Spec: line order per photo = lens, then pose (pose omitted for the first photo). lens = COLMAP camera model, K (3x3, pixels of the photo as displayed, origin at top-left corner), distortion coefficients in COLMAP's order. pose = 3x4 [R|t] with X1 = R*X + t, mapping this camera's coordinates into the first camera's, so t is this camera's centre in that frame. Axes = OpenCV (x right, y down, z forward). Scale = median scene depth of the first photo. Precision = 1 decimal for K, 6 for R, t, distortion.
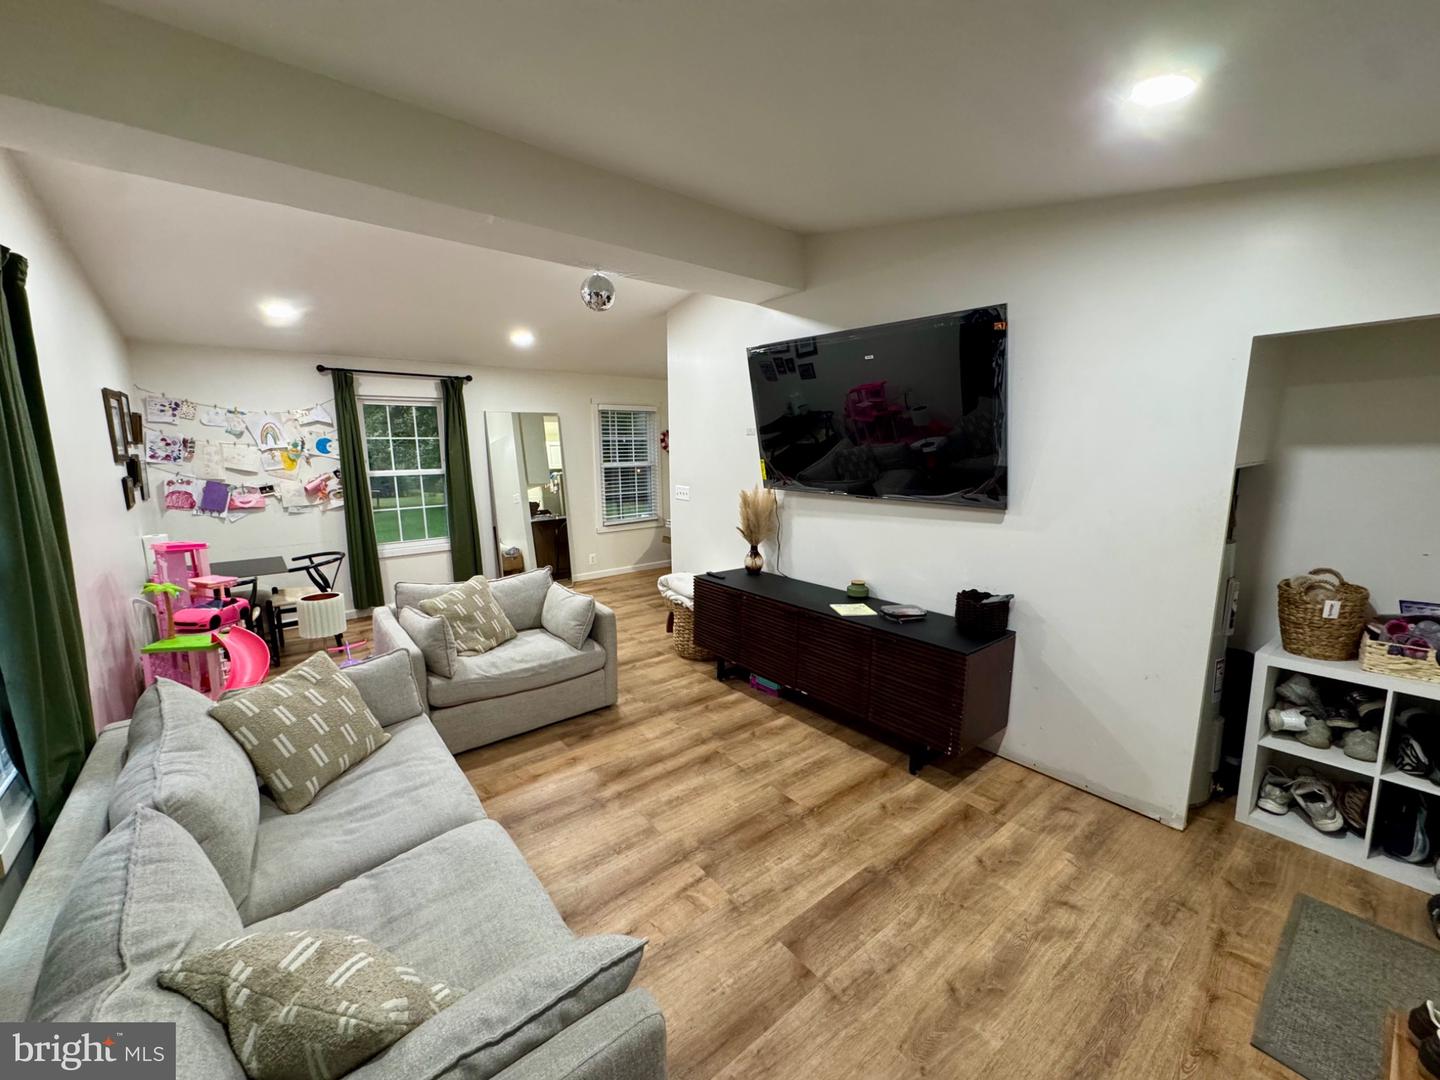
lens RADIAL K [[572.8, 0, 720.6], [0, 572.8, 540.3], [0, 0, 1]] dist [-0.000800, 0.000190]
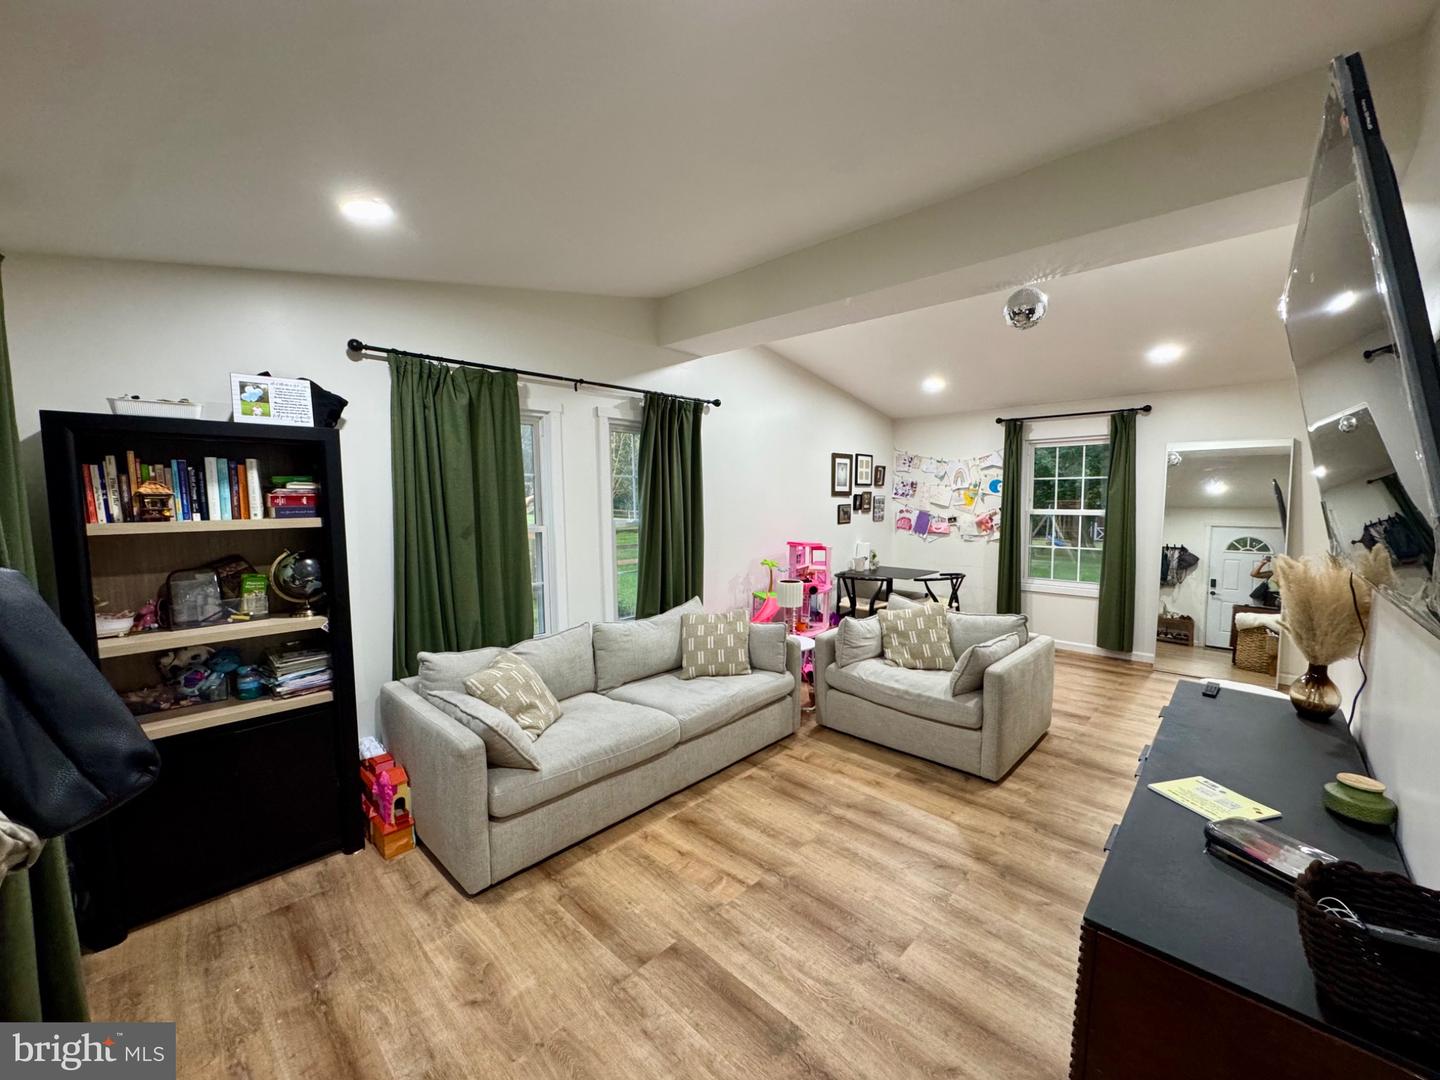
lens RADIAL K [[572.8, 0, 720.2], [0, 572.8, 540.7], [0, 0, 1]] dist [-0.000800, 0.000190]
pose [[0.129690, 0.084141, -0.987978, 0.600973], [-0.159722, 0.985154, 0.062934, -0.058040], [0.978606, 0.149640, 0.141204, 0.449881]]
